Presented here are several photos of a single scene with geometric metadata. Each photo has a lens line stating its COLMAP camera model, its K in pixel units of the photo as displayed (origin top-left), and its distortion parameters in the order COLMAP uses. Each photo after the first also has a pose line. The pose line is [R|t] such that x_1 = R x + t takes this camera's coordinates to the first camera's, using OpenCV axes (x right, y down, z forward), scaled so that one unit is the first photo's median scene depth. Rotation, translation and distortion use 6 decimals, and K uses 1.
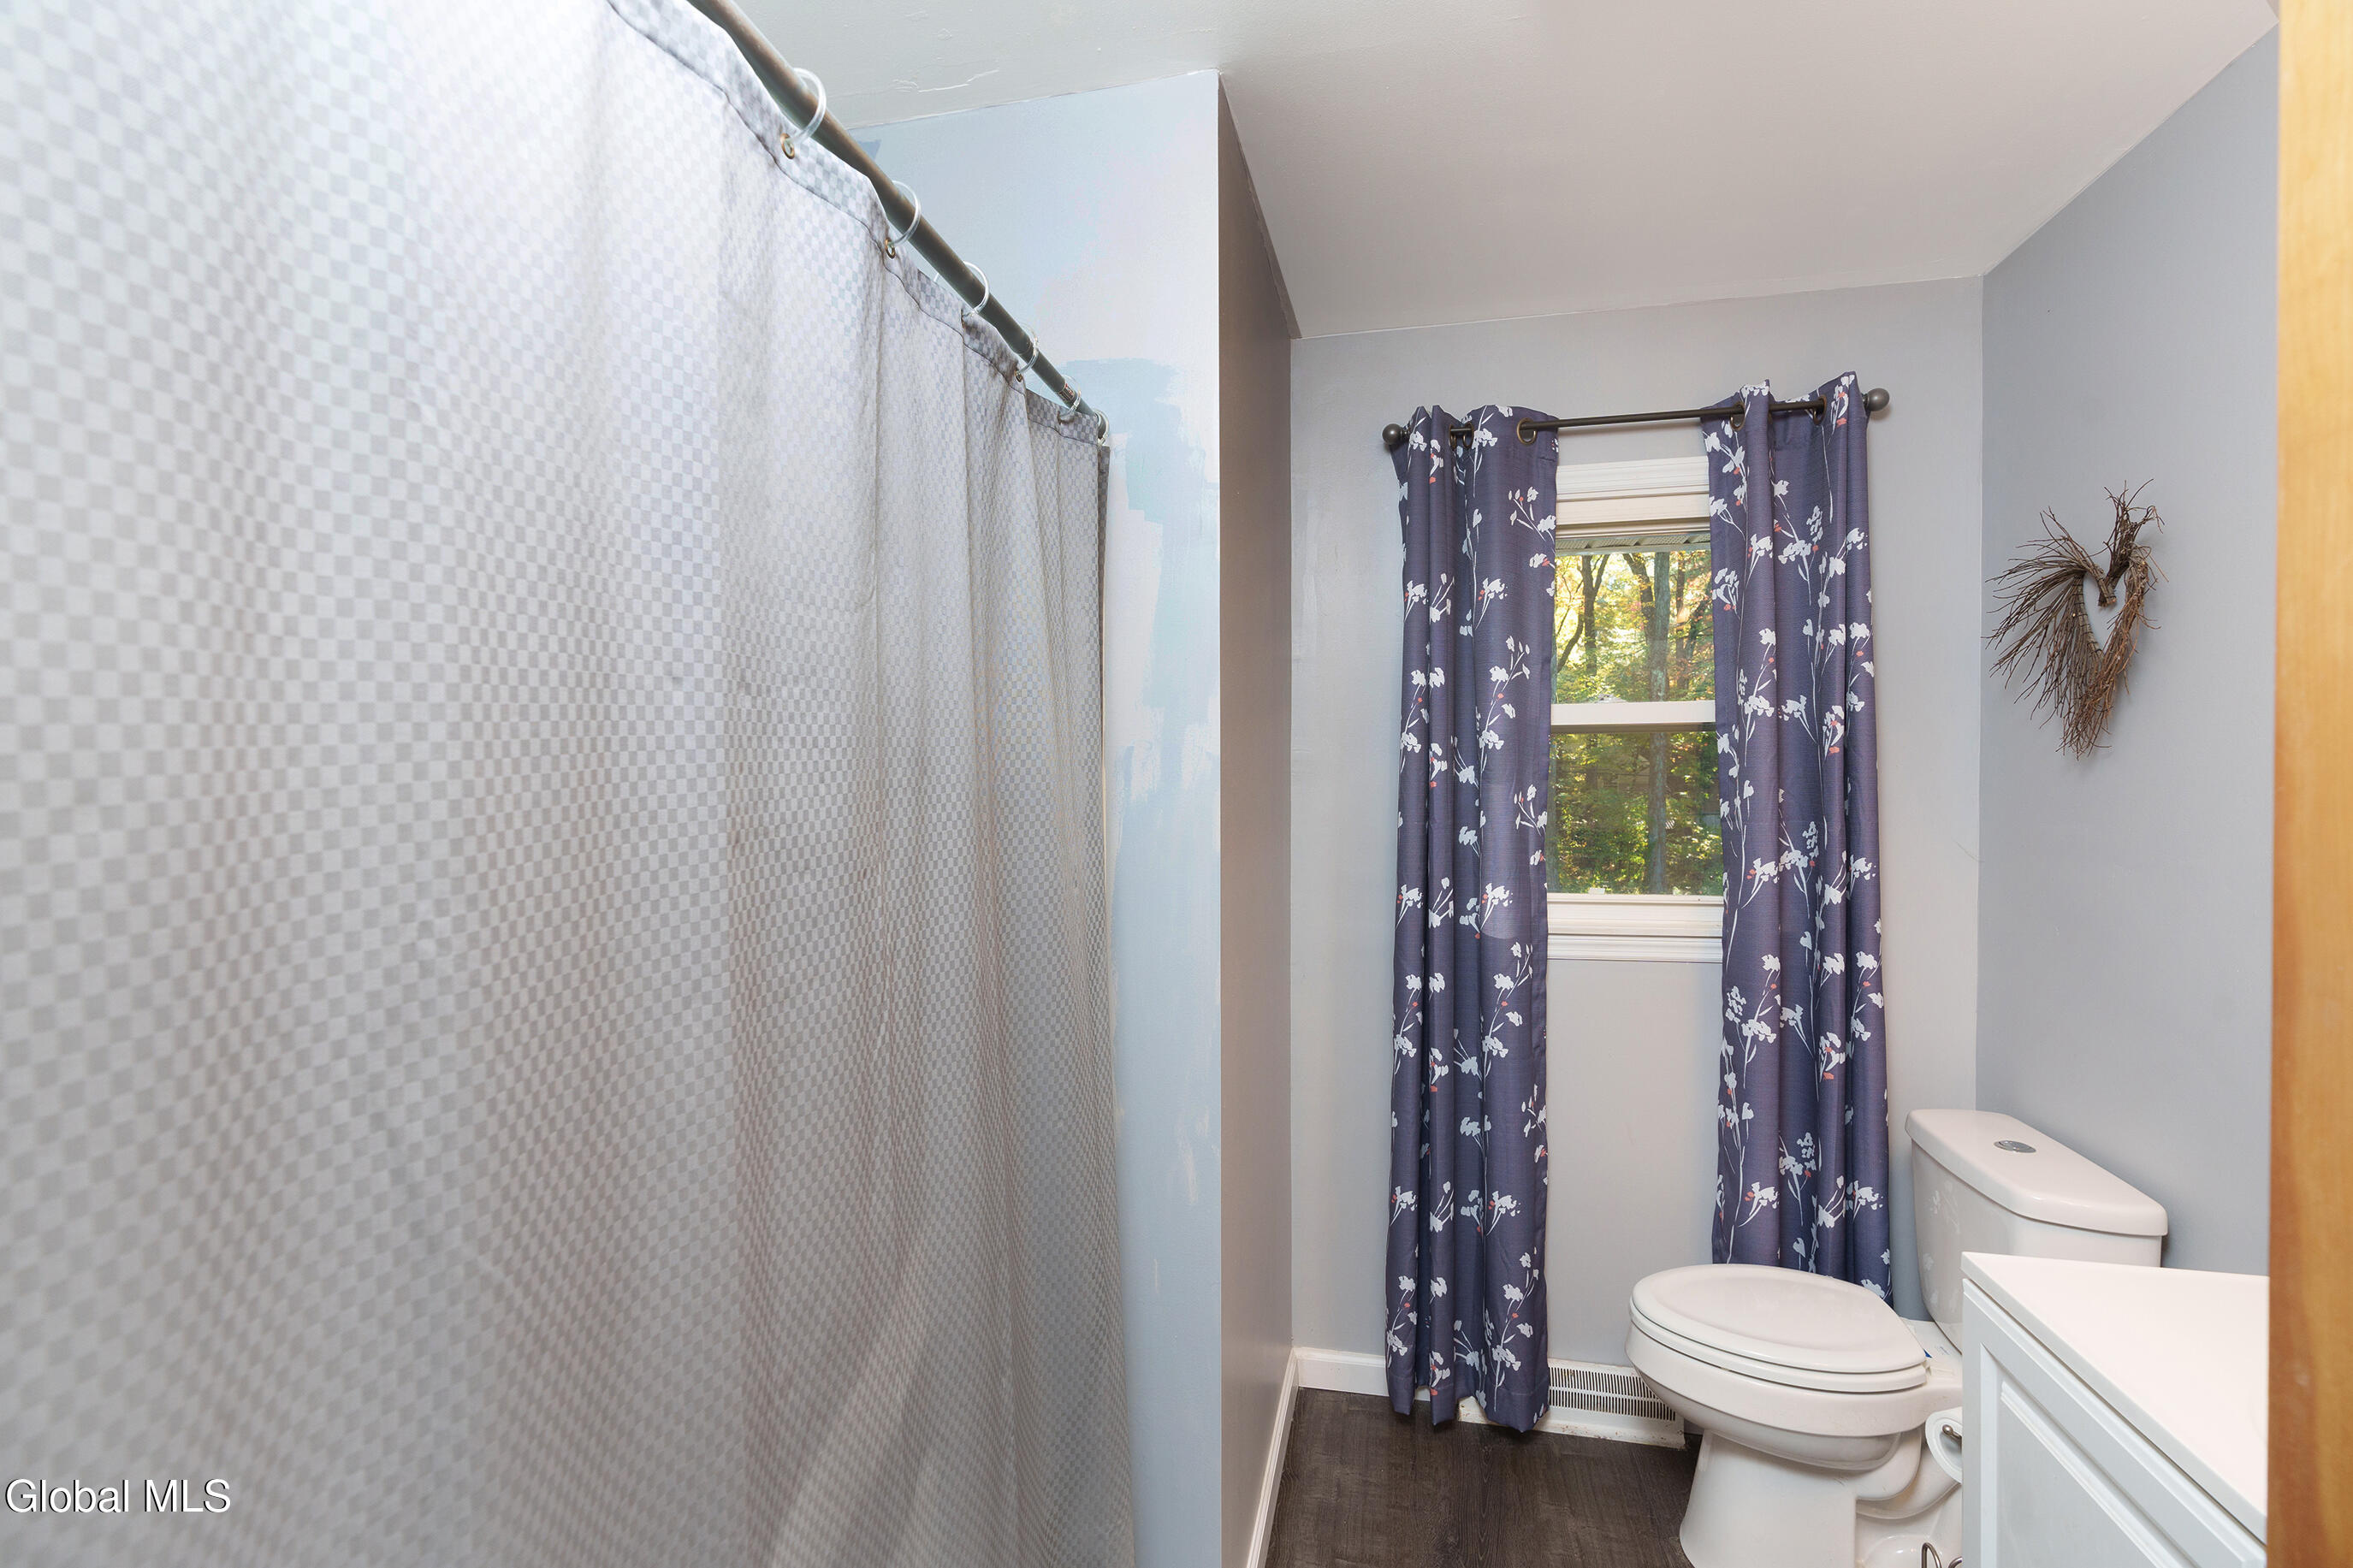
lens RADIAL K [[1069.0, 0, 1177.5], [0, 1069.0, 765.1], [0, 0, 1]] dist [-0.004594, 0.000414]
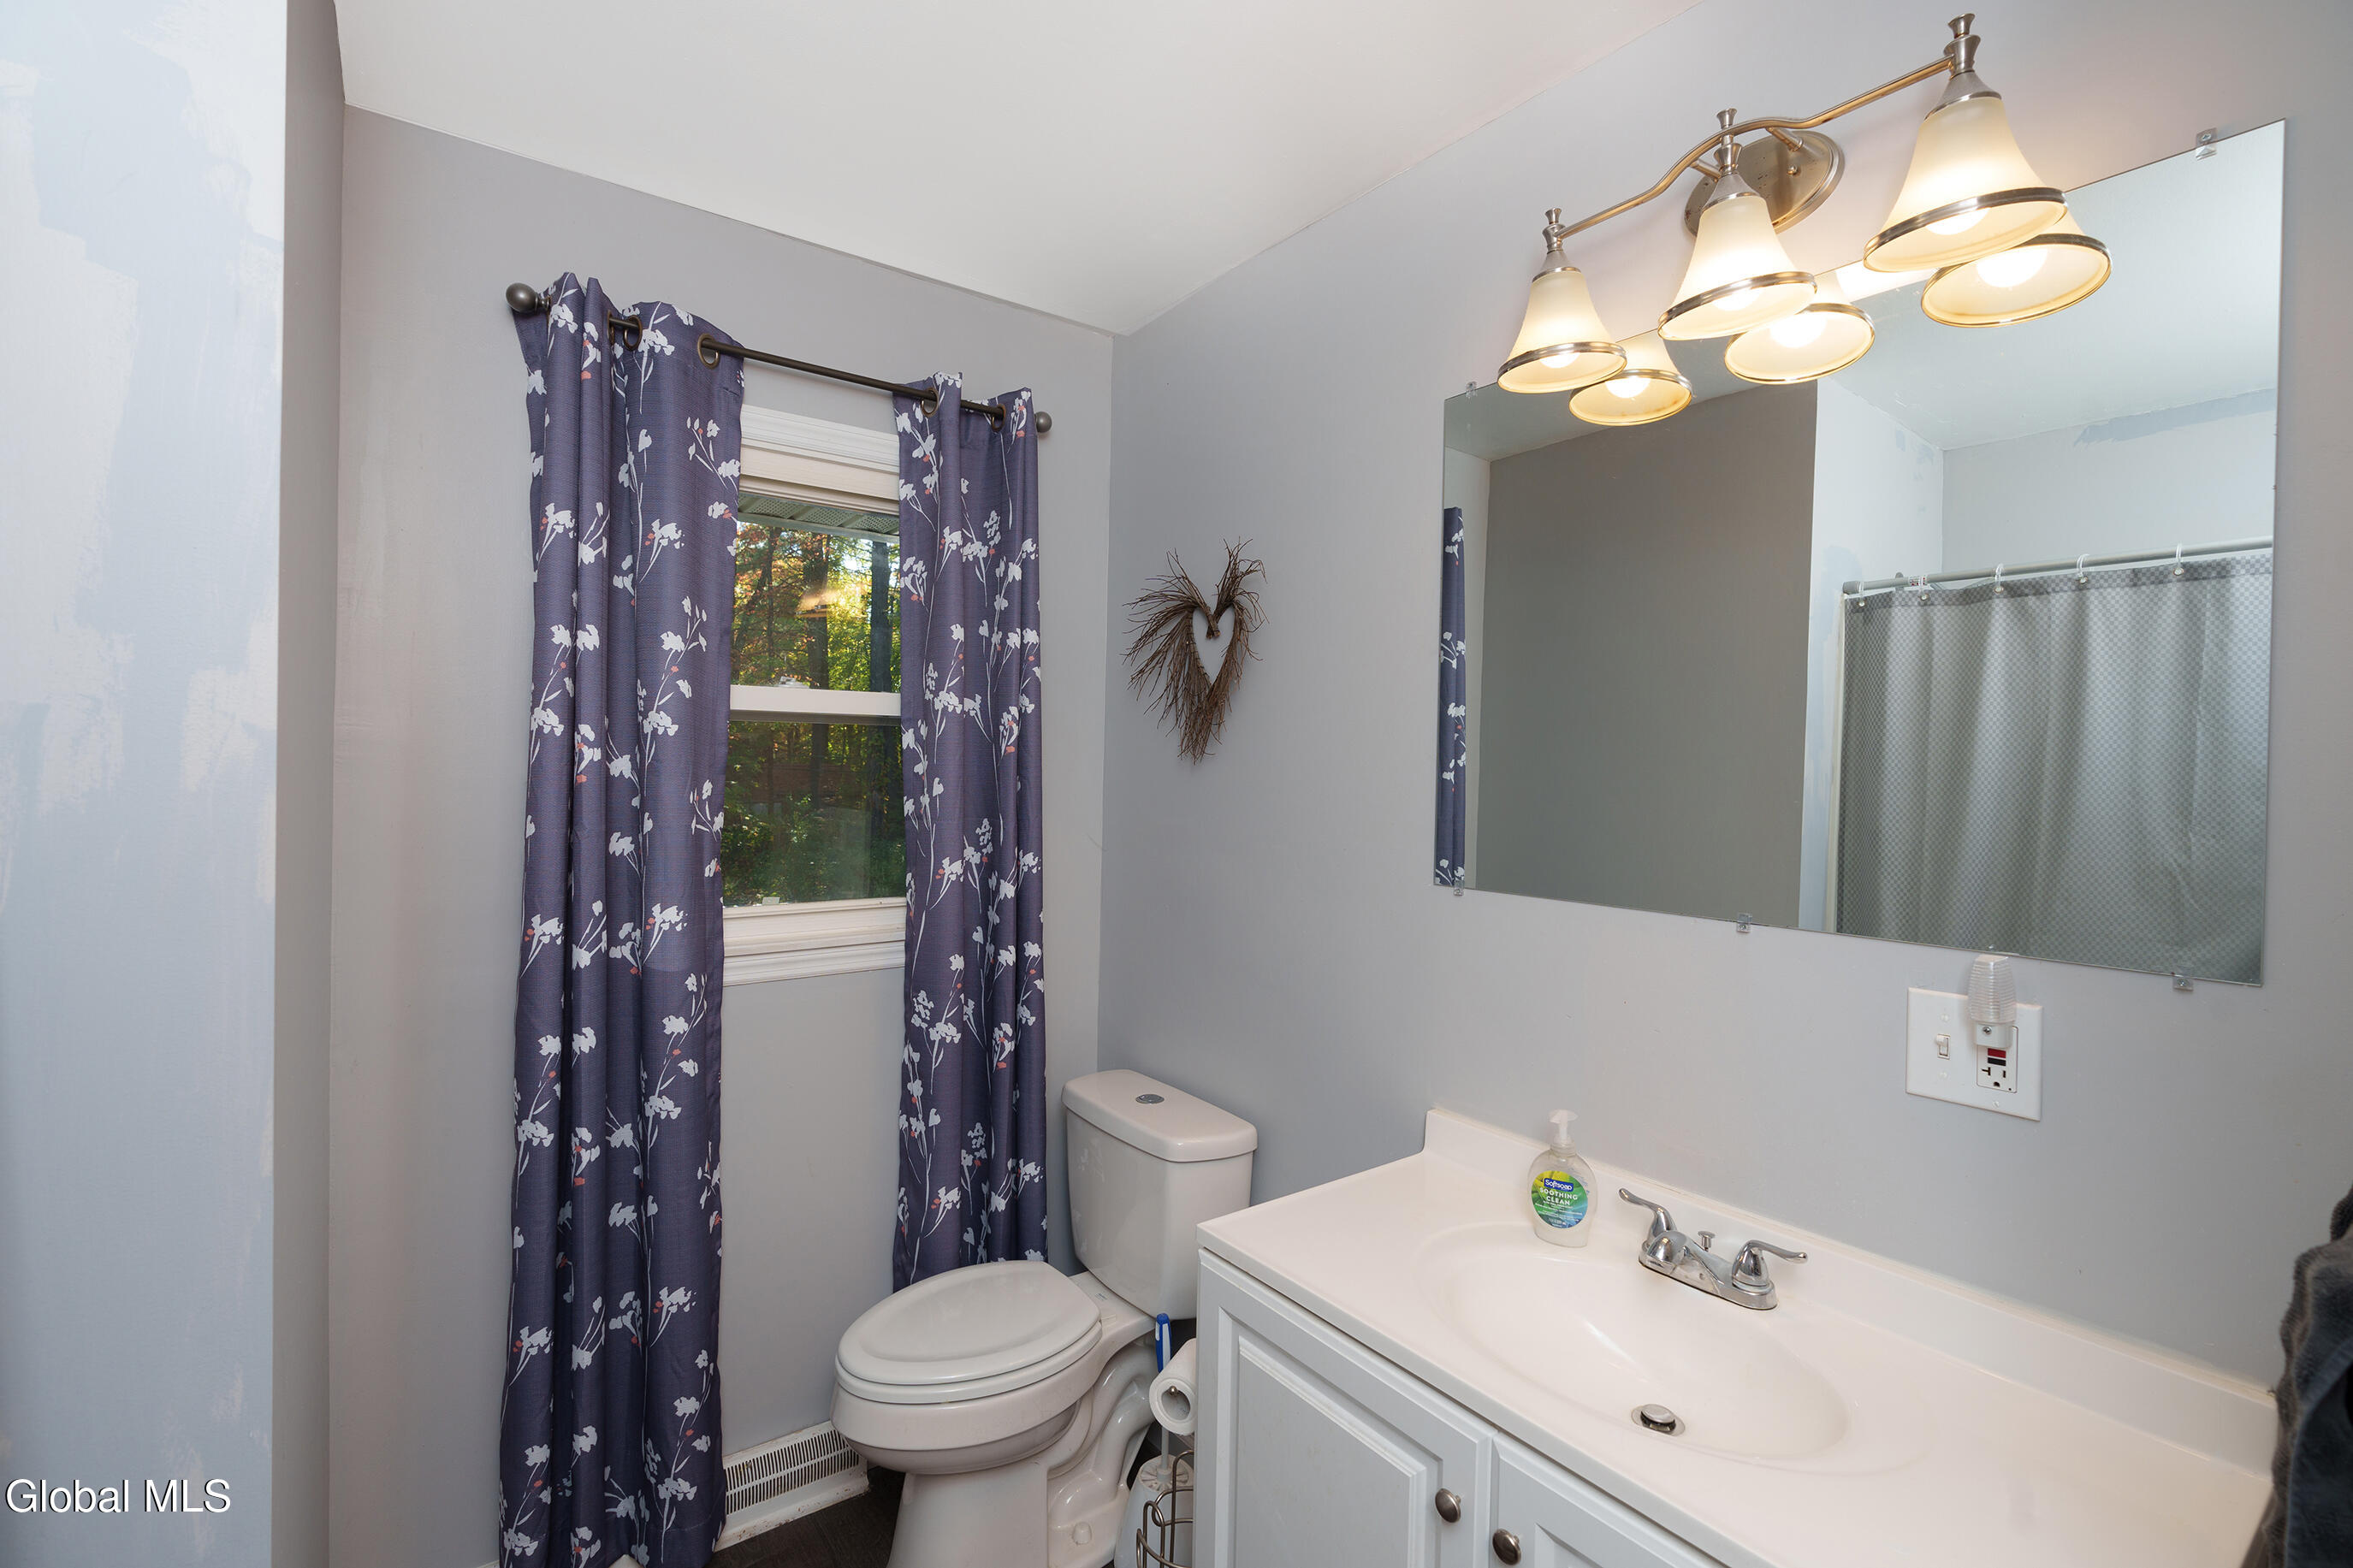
lens RADIAL K [[1049.0, 0, 1182.8], [0, 1049.0, 777.3], [0, 0, 1]] dist [-0.017317, 0.008967]
pose [[0.653080, 0.009839, 0.757225, -0.042538], [-0.025691, 0.999628, 0.009170, -0.000619], [-0.756853, -0.025443, 0.653089, 0.201302]]
